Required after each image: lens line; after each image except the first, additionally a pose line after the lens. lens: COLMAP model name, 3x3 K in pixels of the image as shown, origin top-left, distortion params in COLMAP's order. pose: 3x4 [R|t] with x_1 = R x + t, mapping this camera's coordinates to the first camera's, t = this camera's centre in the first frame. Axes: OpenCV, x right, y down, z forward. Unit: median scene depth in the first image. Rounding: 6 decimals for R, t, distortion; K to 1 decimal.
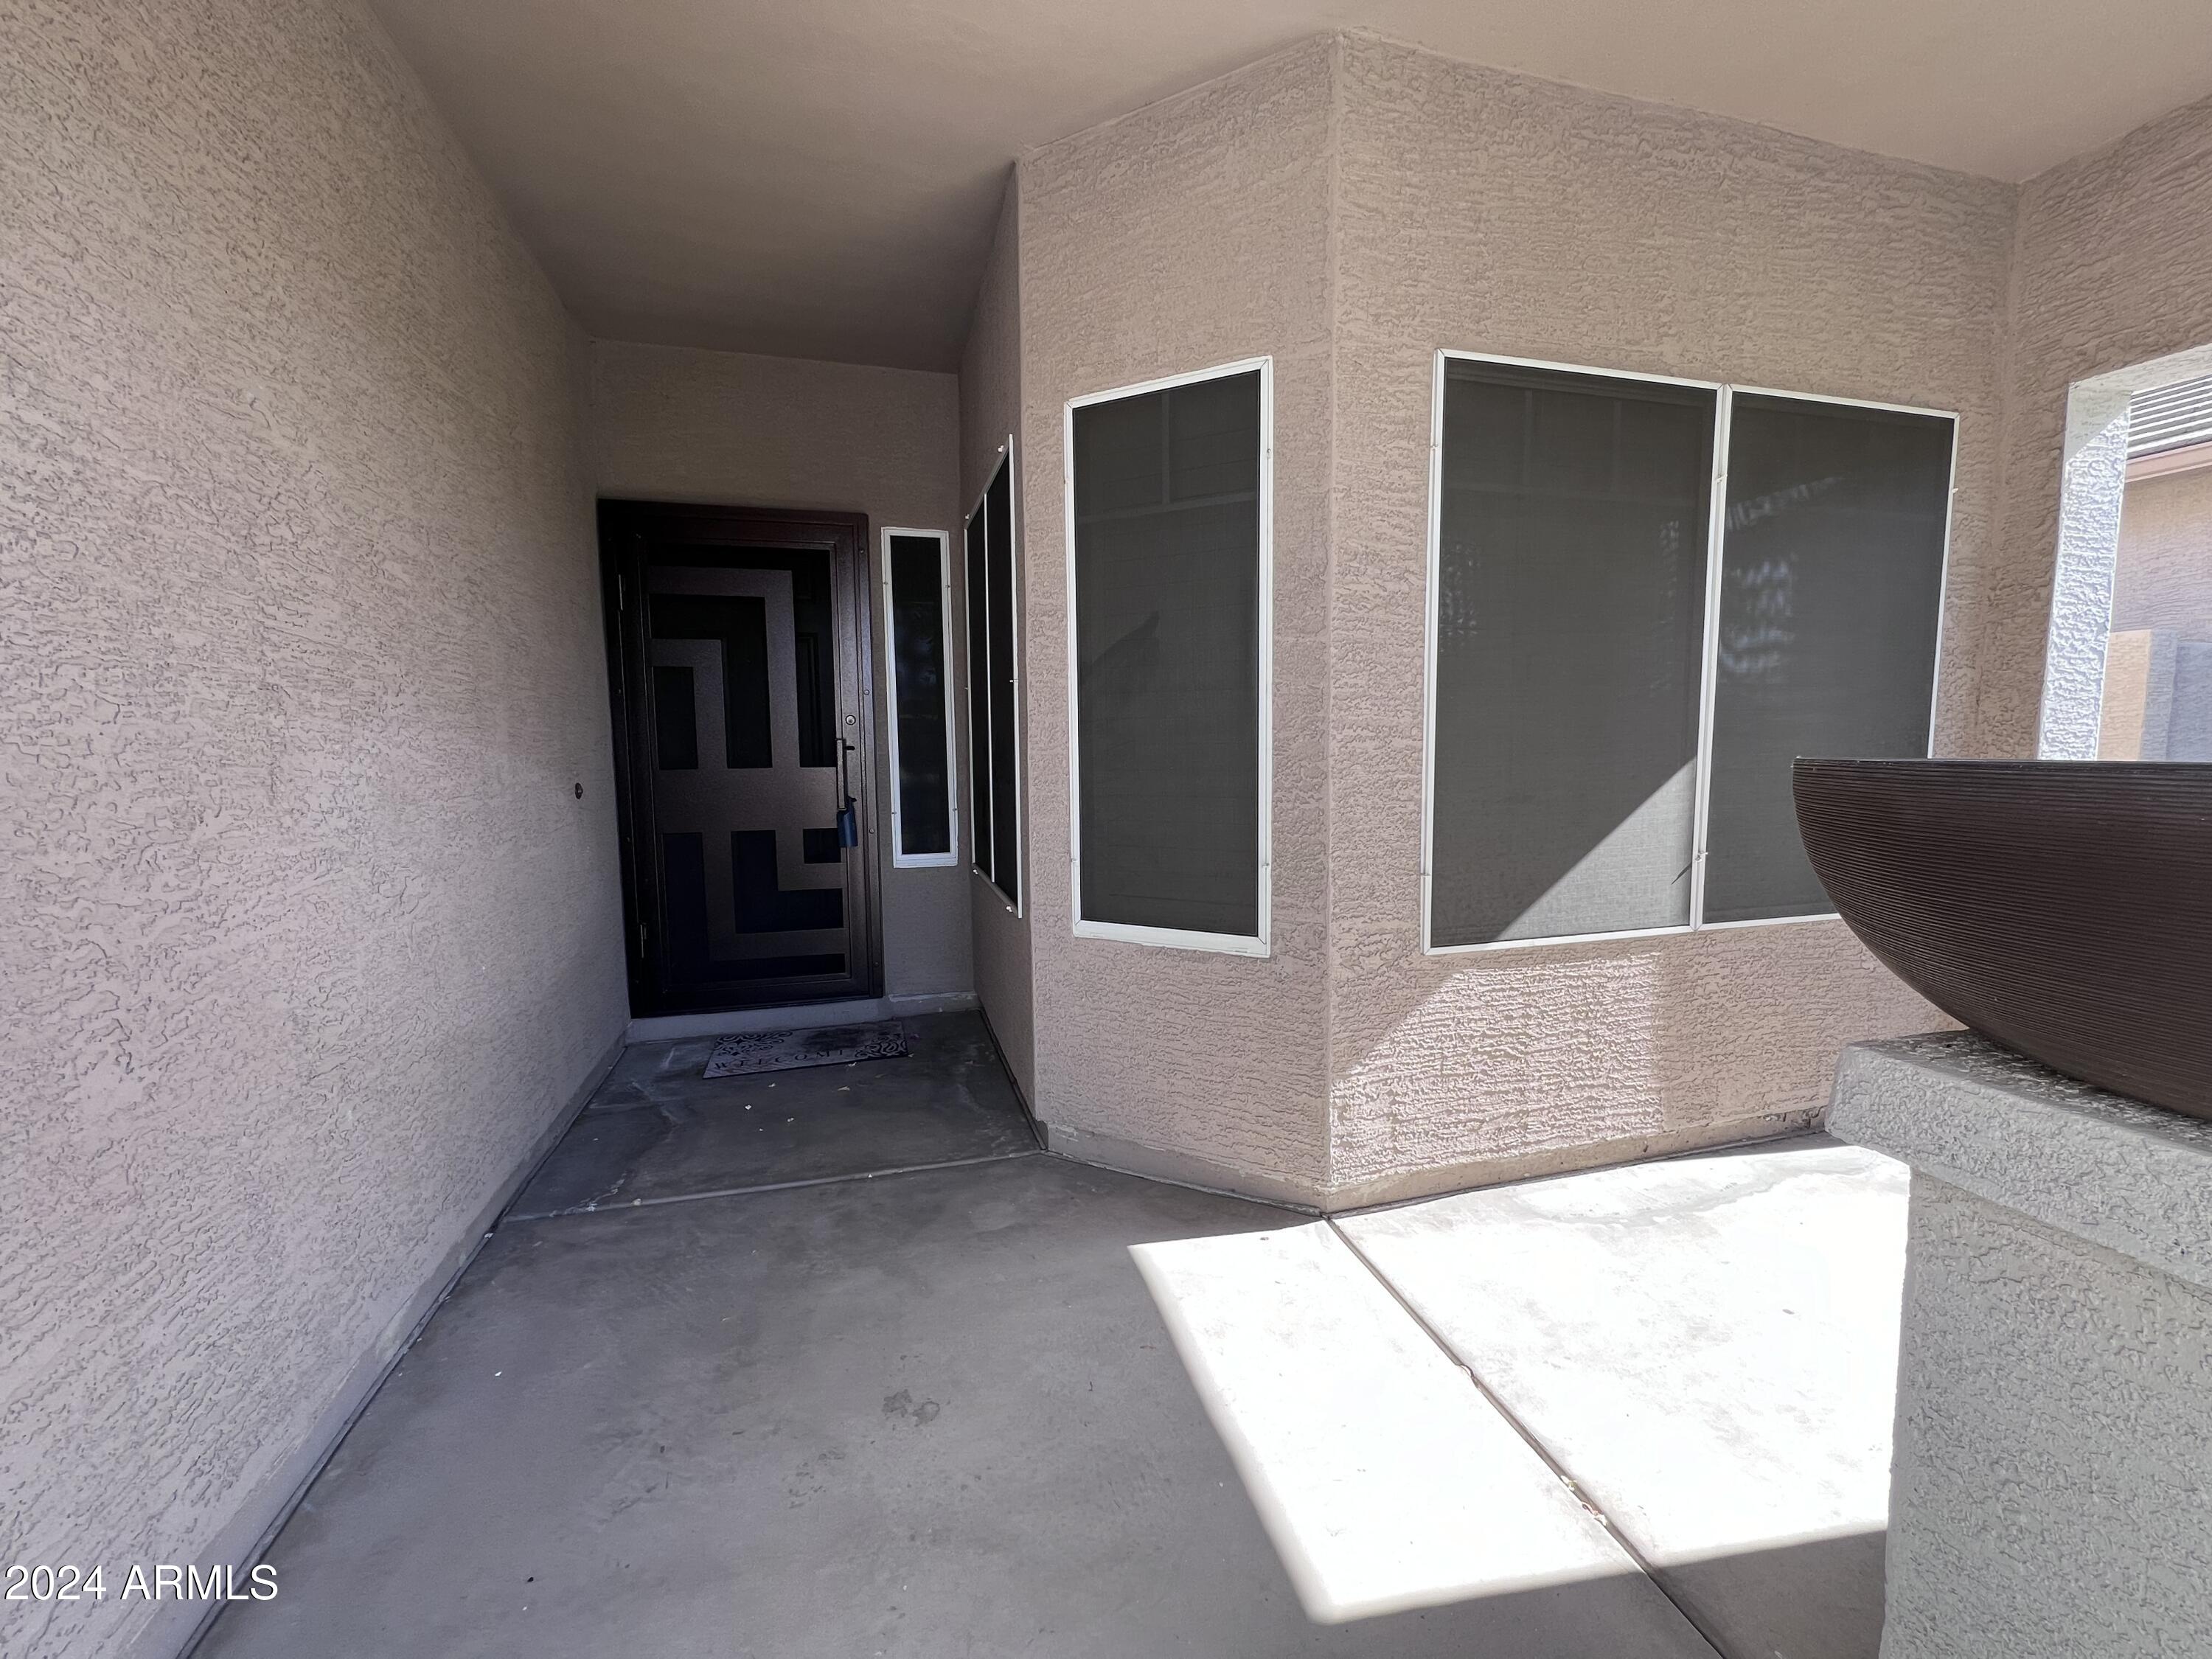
lens RADIAL K [[888.5, 0, 1104.7], [0, 888.5, 825.5], [0, 0, 1]] dist [-0.002187, 0.000360]
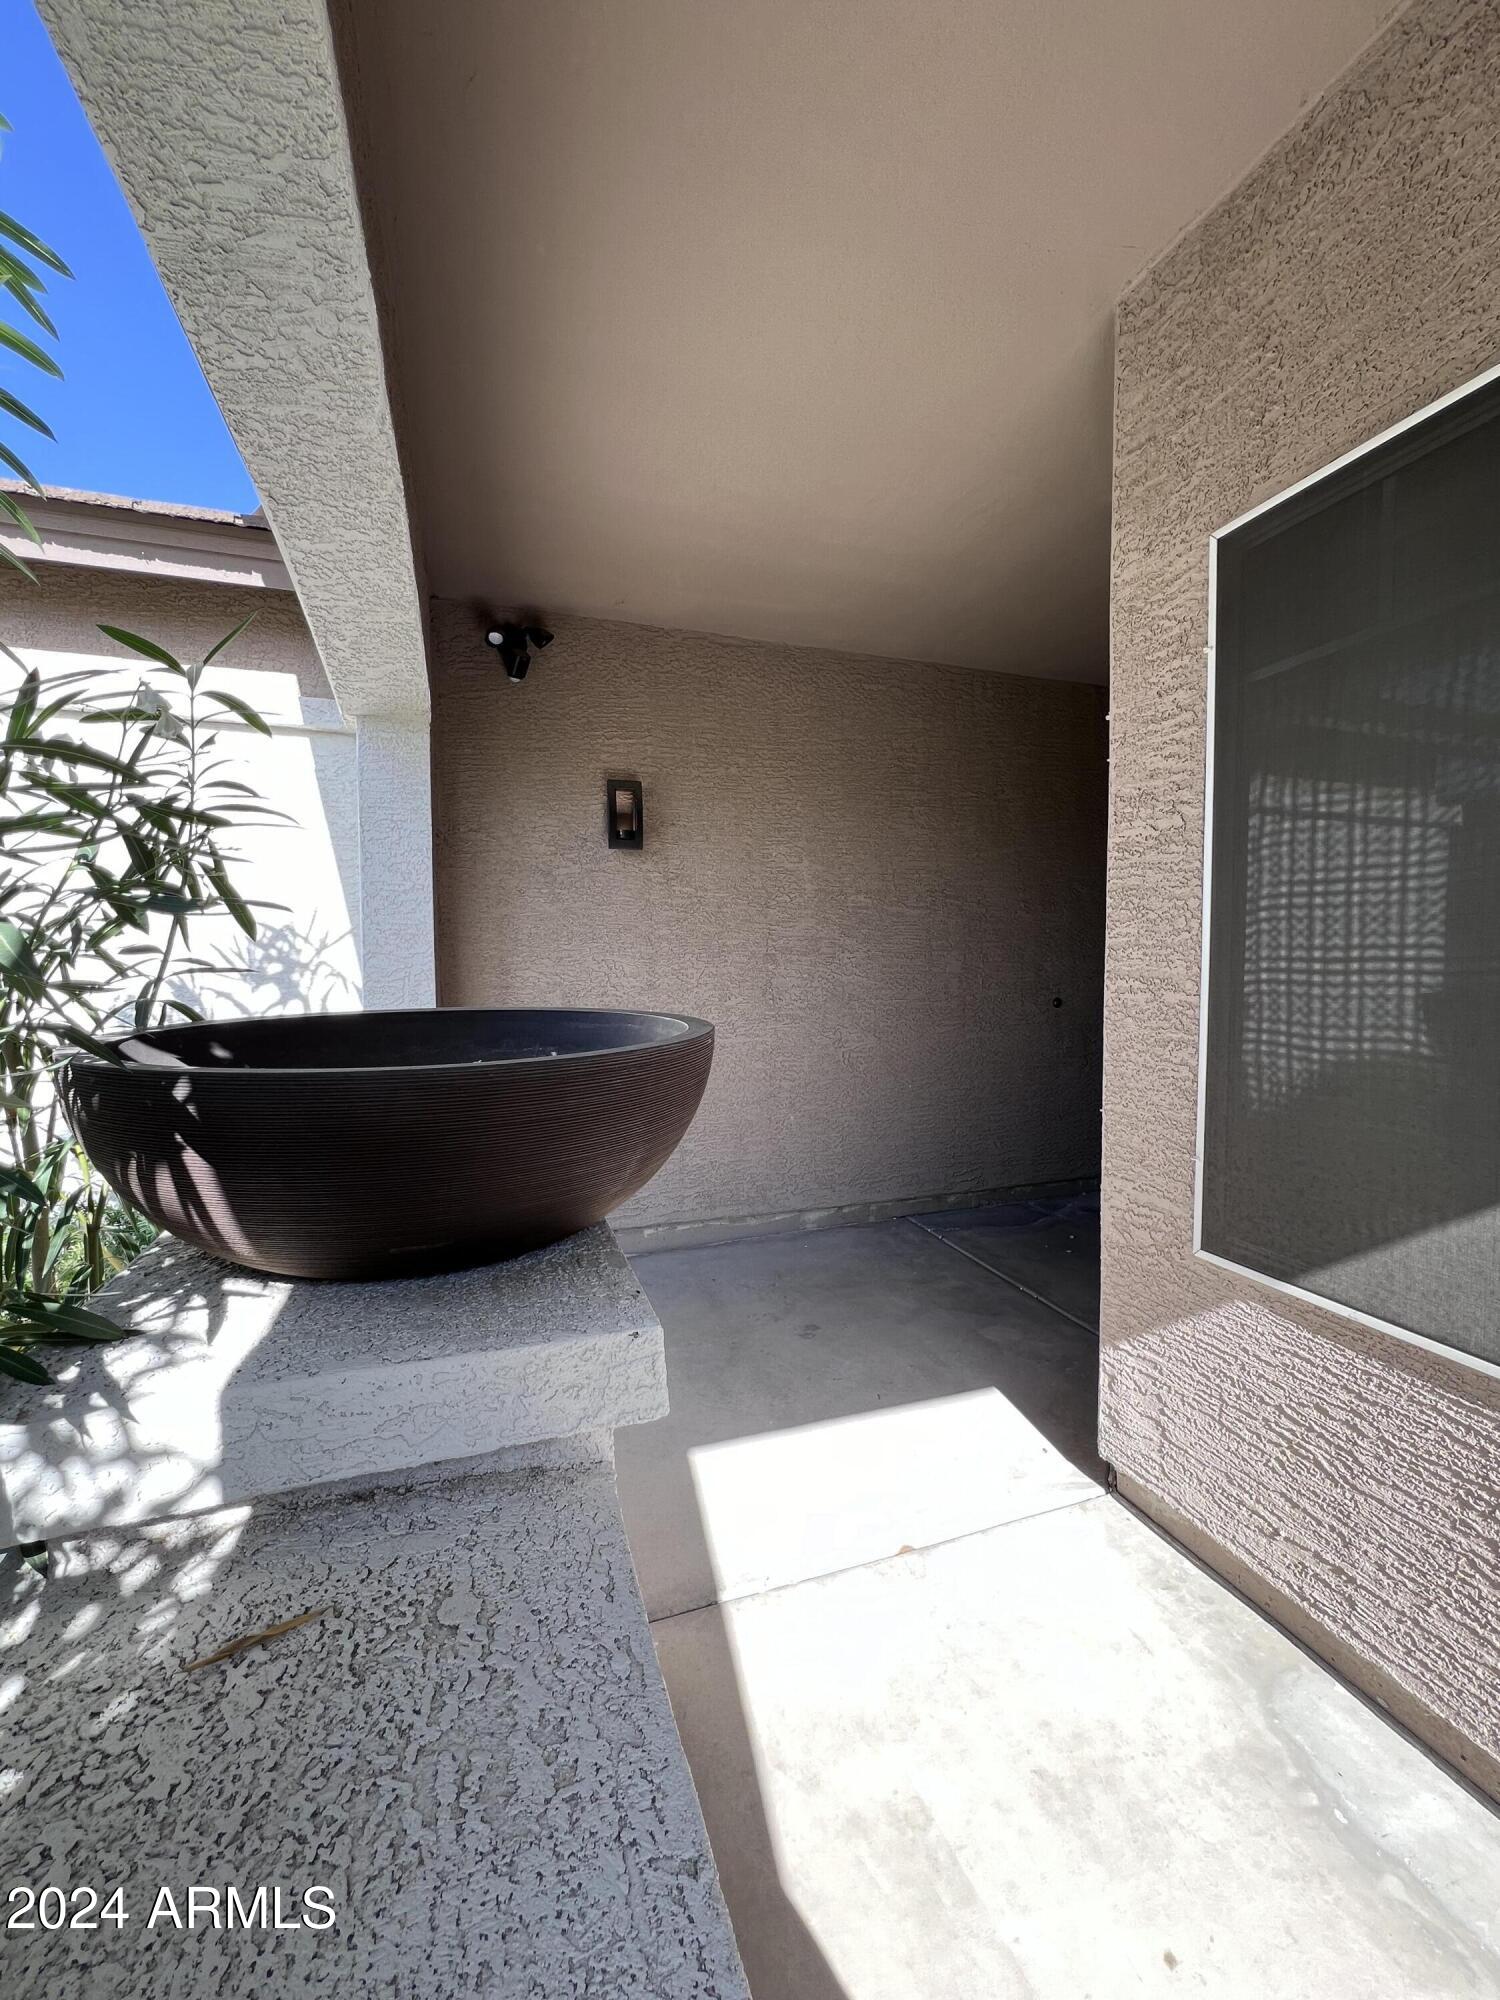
lens RADIAL K [[803.4, 0, 757.3], [0, 803.4, 996.9], [0, 0, 1]] dist [-0.002187, 0.000360]
pose [[0.062022, 0.050989, -0.996772, 1.049657], [-0.092330, 0.994705, 0.045138, -0.087403], [0.993795, 0.089232, 0.066401, 0.518011]]
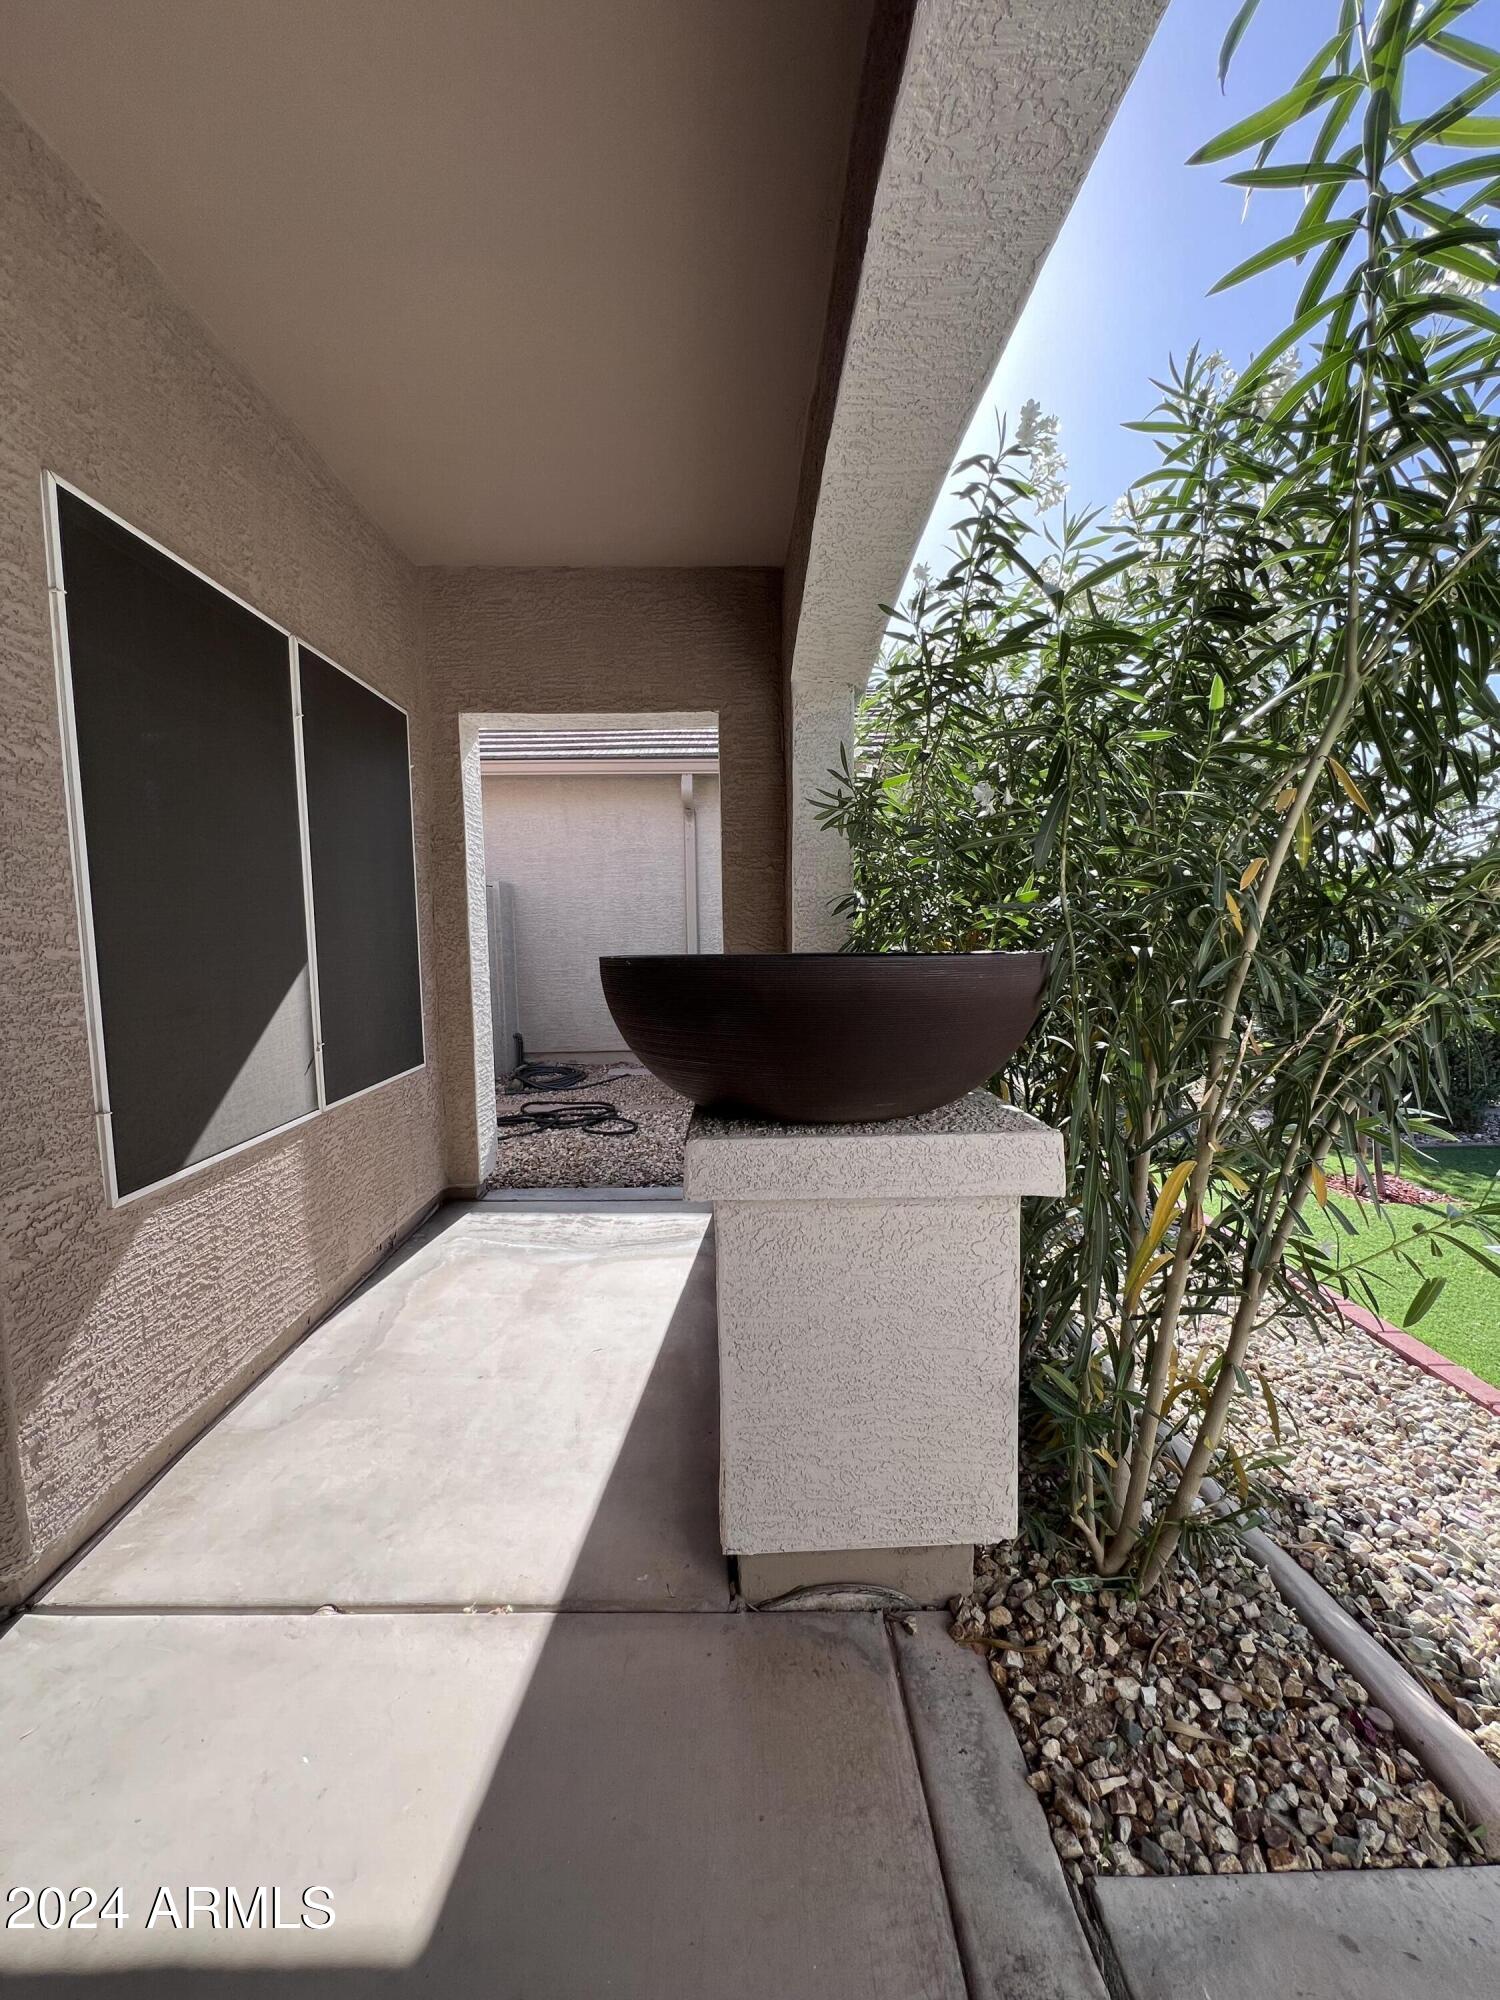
lens RADIAL K [[803.4, 0, 751.0], [0, 803.4, 1000.2], [0, 0, 1]] dist [-0.002187, 0.000360]
pose [[0.242307, -0.078251, 0.967039, -0.199816], [0.103797, 0.993112, 0.054353, -0.025753], [-0.964631, 0.087205, 0.248760, 0.221070]]
